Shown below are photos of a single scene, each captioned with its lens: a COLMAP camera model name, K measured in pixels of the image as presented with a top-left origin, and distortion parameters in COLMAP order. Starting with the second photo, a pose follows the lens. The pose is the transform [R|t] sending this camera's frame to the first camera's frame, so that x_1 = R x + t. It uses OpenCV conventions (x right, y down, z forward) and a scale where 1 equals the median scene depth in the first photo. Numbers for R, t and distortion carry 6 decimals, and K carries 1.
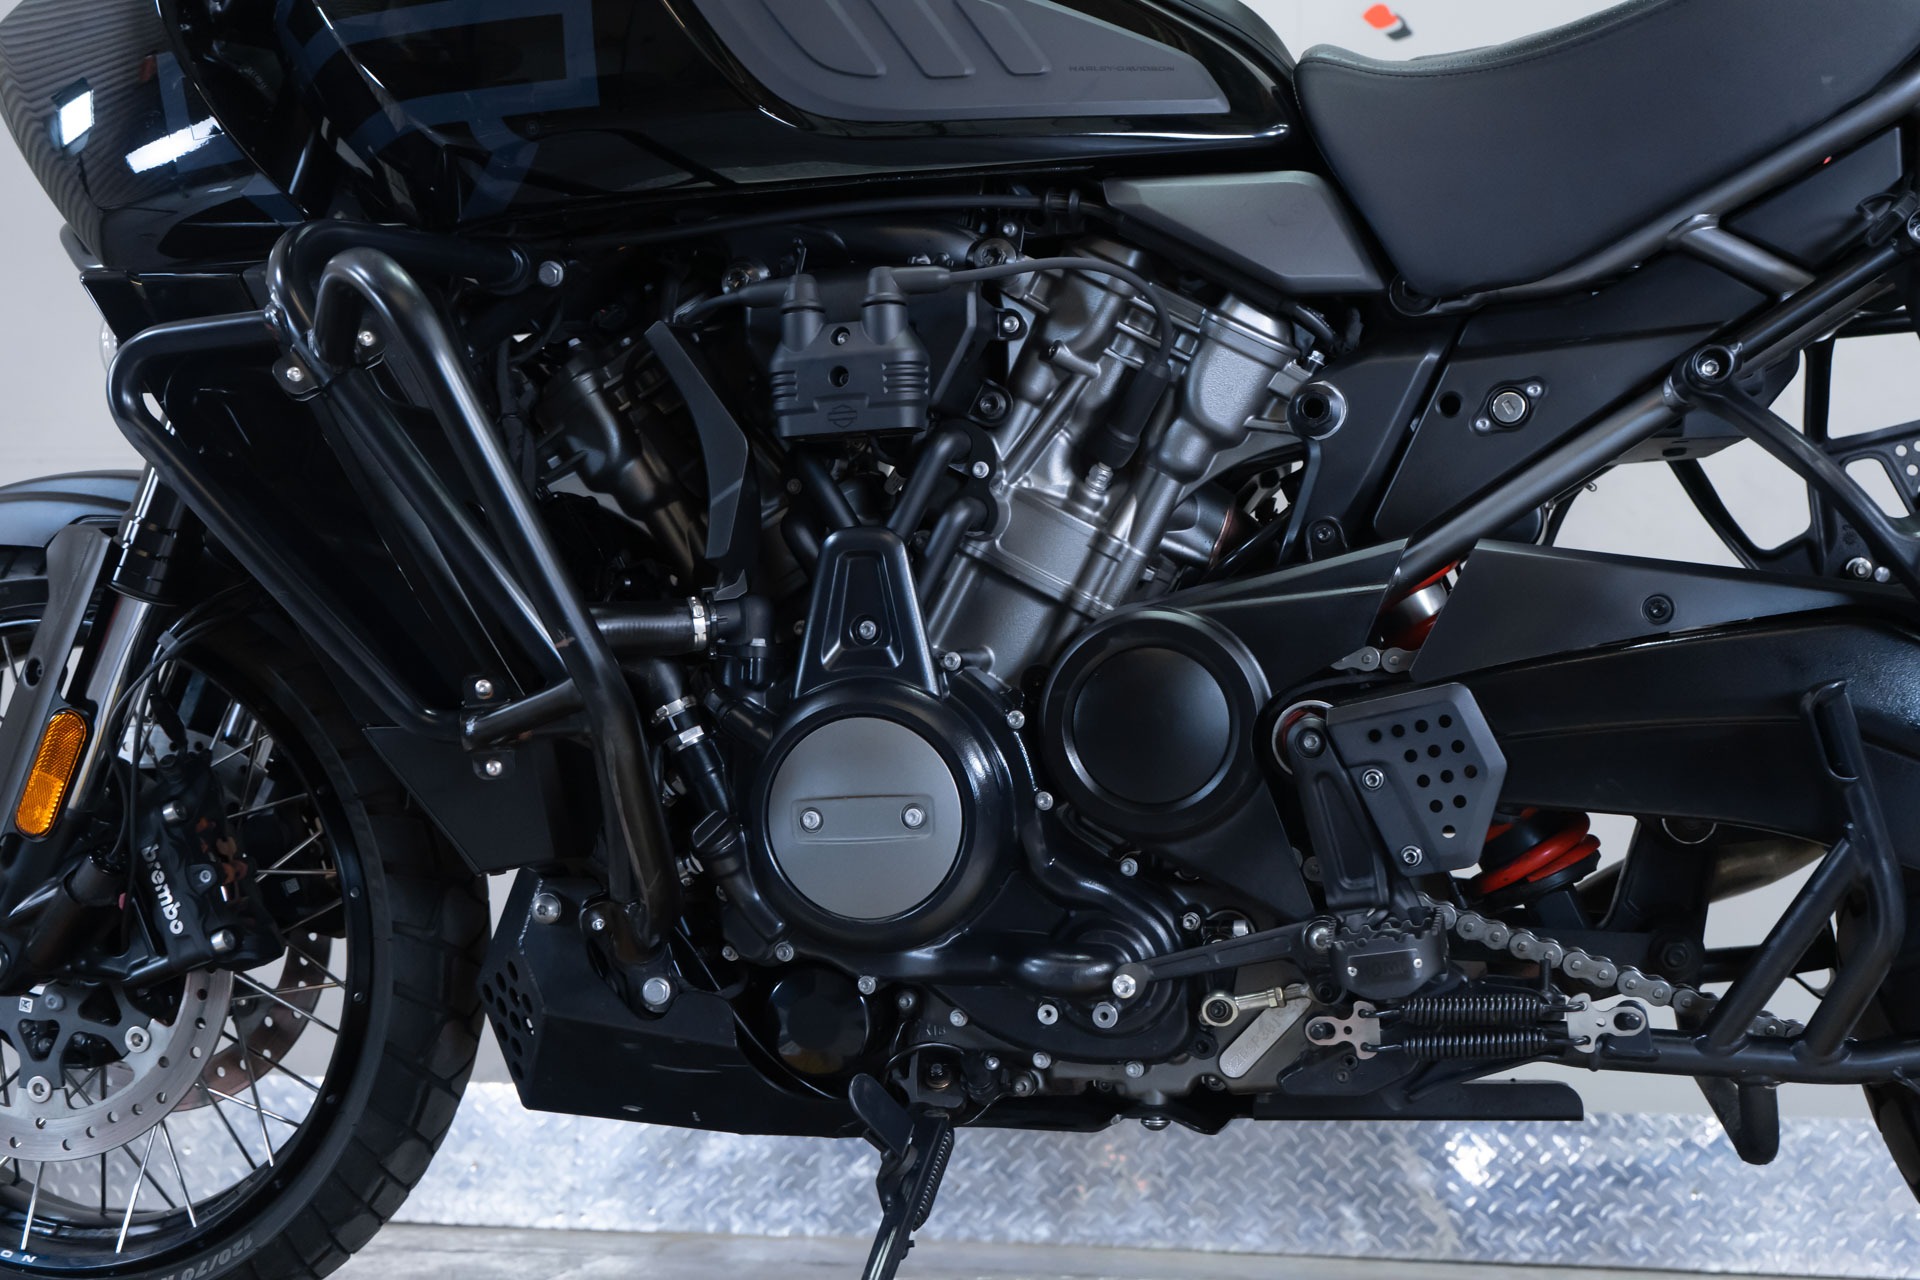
lens RADIAL K [[1932.6, 0, 960.0], [0, 1932.6, 640.0], [0, 0, 1]] dist [-0.070620, 0.206694]
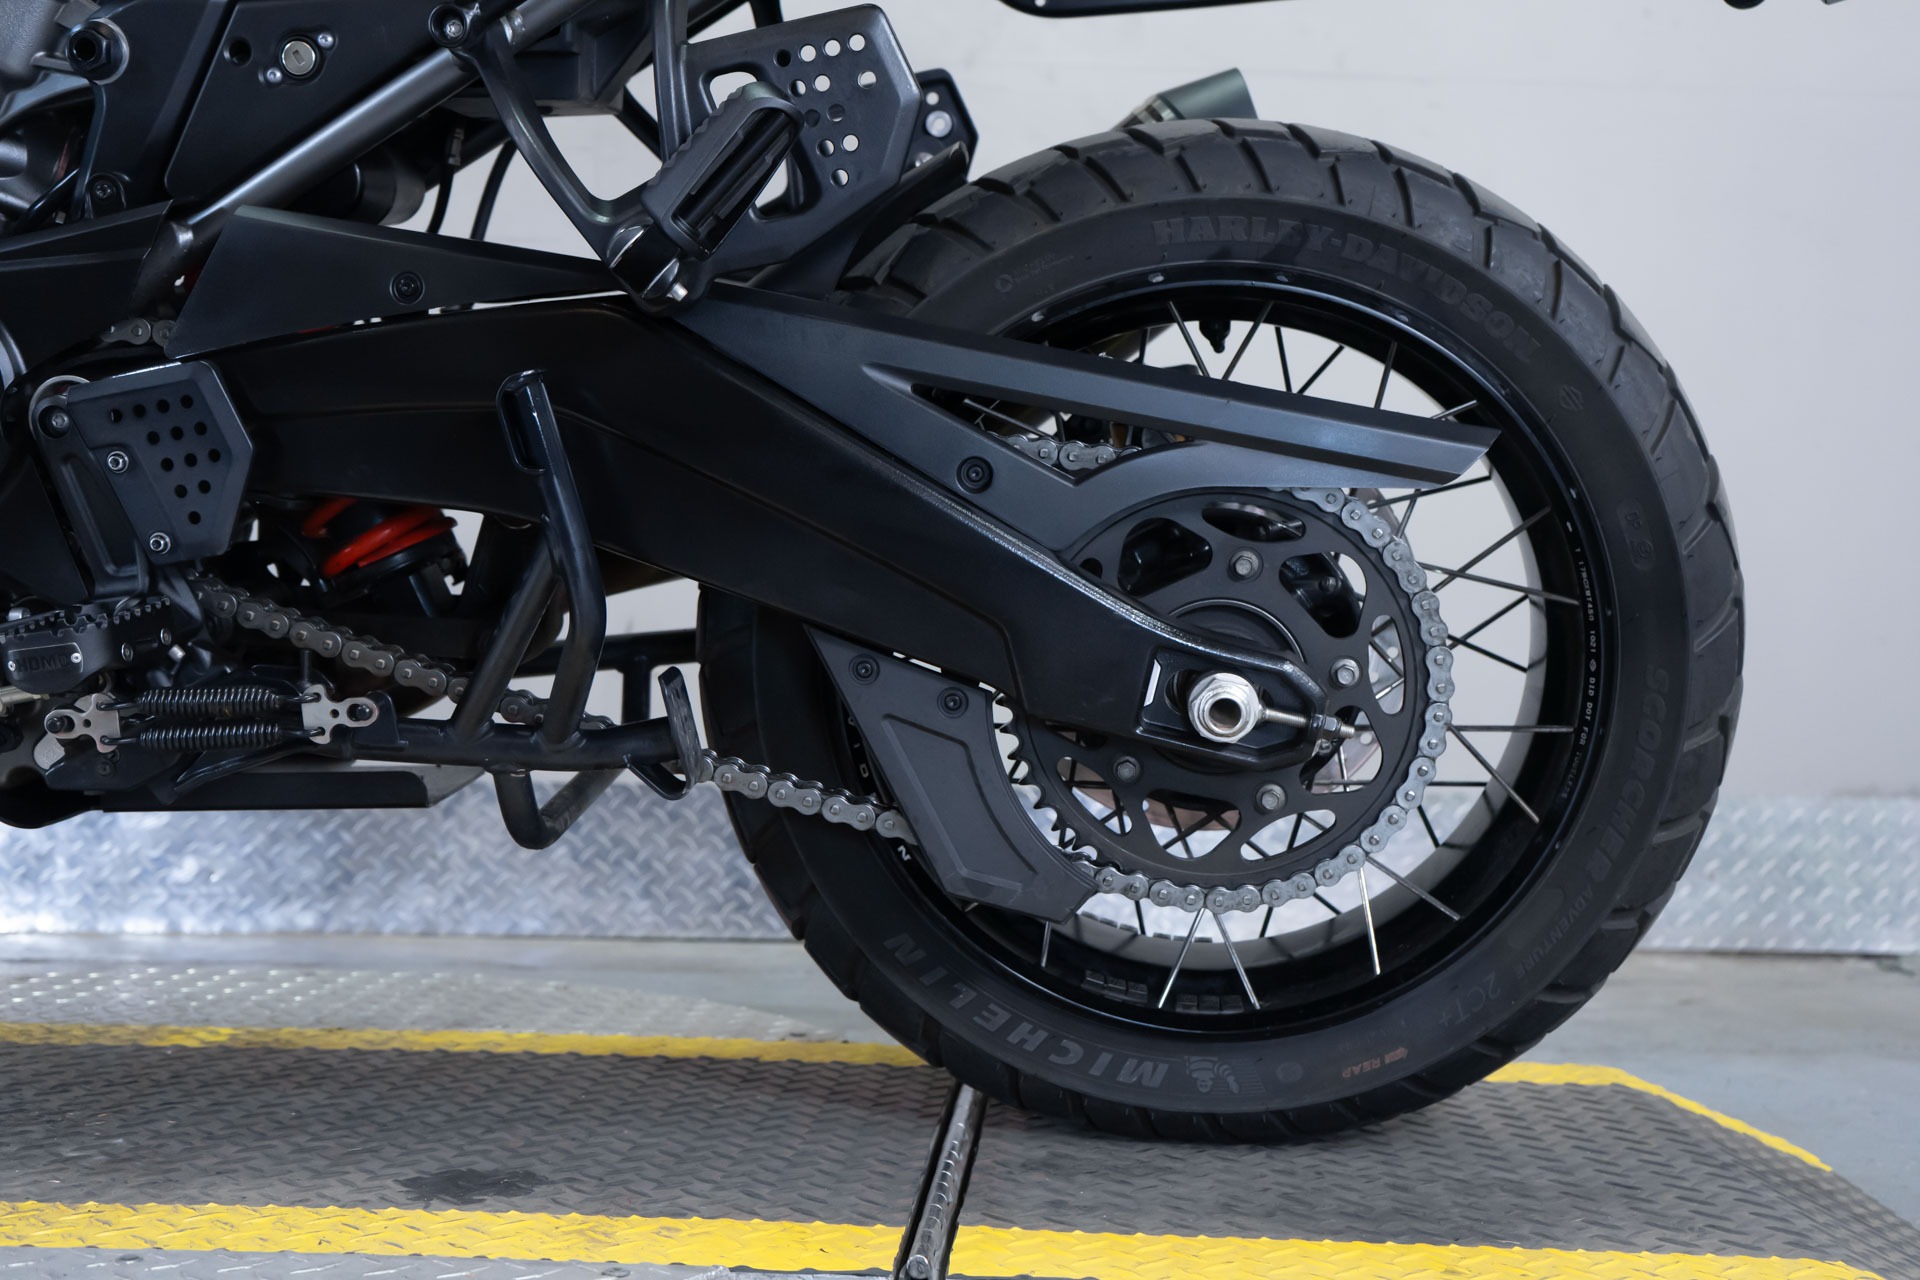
lens RADIAL K [[2217.3, 0, 960.0], [0, 2217.3, 640.0], [0, 0, 1]] dist [0.015693, 0.057028]
pose [[0.989077, -0.005605, 0.147294, 0.426797], [-0.020602, 0.984212, 0.175790, -0.038898], [-0.145954, -0.176905, 0.973346, -0.127321]]
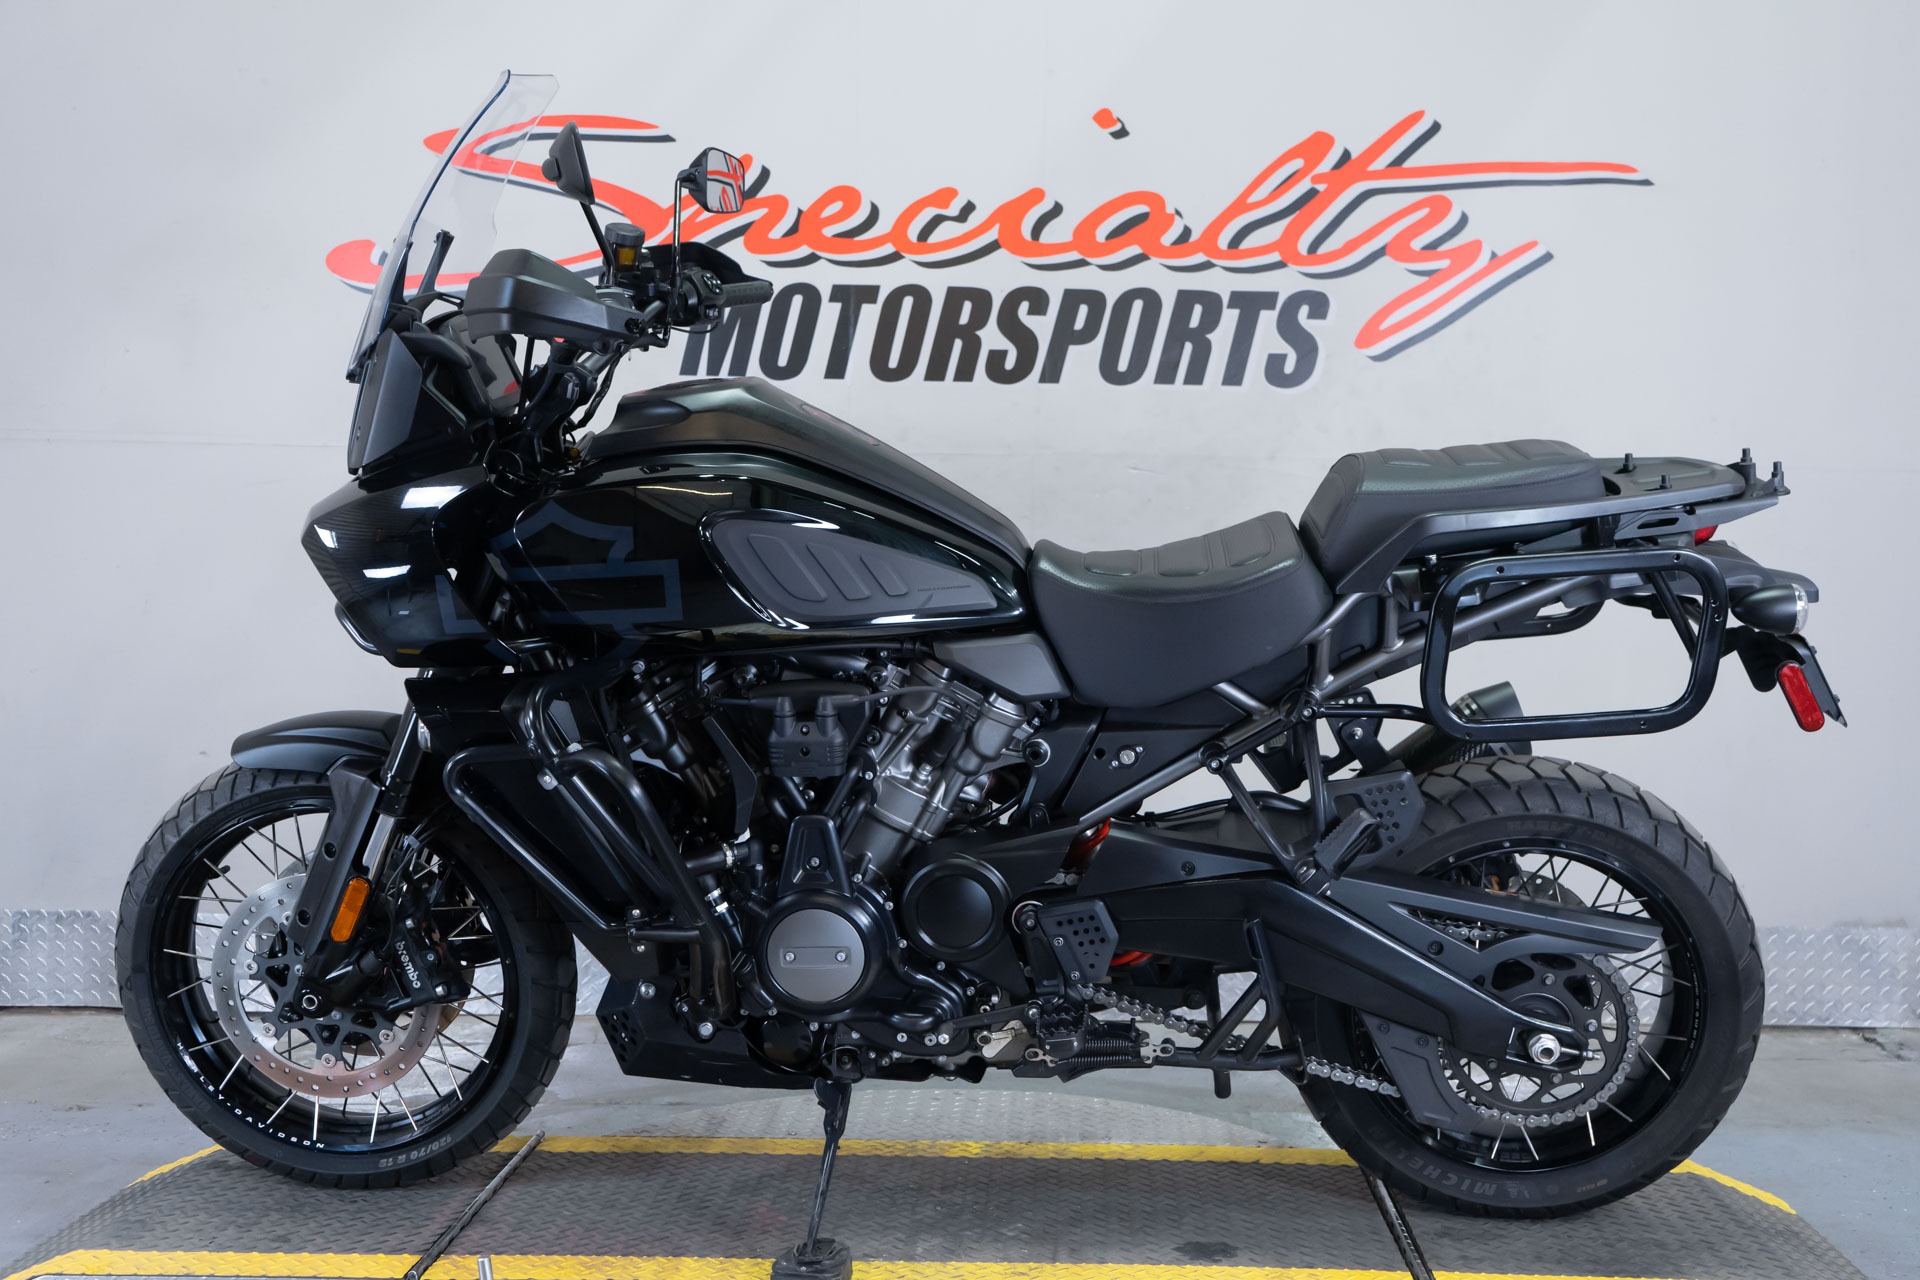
lens RADIAL K [[2088.0, 0, 960.0], [0, 2088.0, 640.0], [0, 0, 1]] dist [0.004590, 0.019613]
pose [[0.986424, -0.019301, 0.163081, -0.247558], [-0.019219, 0.972677, 0.231365, -0.733208], [-0.163091, -0.231359, 0.959101, -1.054712]]
